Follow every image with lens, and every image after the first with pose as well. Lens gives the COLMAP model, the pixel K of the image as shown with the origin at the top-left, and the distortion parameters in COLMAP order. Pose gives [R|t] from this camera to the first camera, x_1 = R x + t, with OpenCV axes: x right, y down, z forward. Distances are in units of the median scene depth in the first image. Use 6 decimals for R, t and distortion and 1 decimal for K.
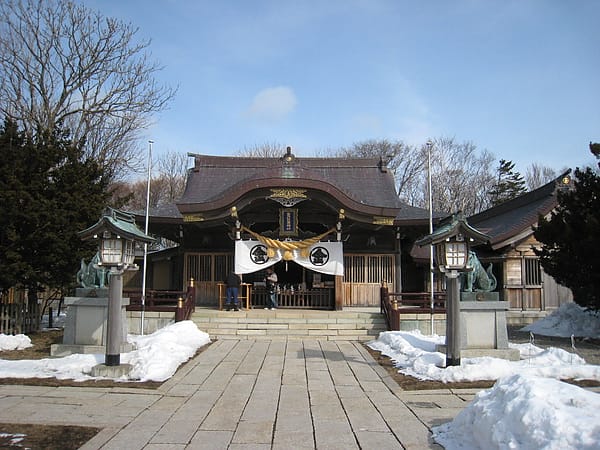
lens RADIAL K [[494.1, 0, 300.0], [0, 494.1, 225.0], [0, 0, 1]] dist [-0.175161, 0.146952]
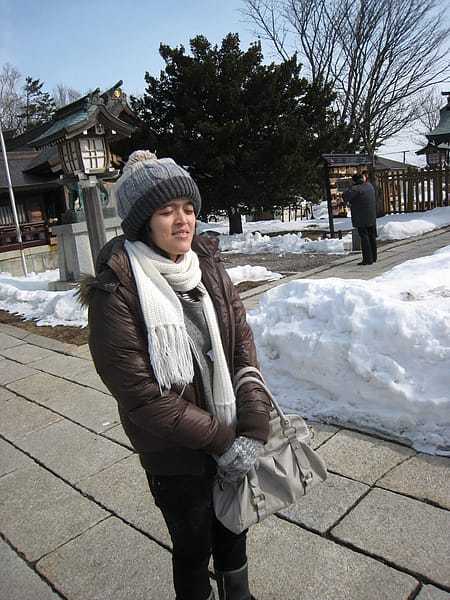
lens RADIAL K [[494.1, 0, 225.0], [0, 494.1, 300.0], [0, 0, 1]] dist [-0.175161, 0.146952]
pose [[0.692547, -0.236806, 0.681397, -0.066640], [0.036192, 0.954800, 0.295037, 0.045820], [-0.720464, -0.179666, 0.669815, 0.233815]]
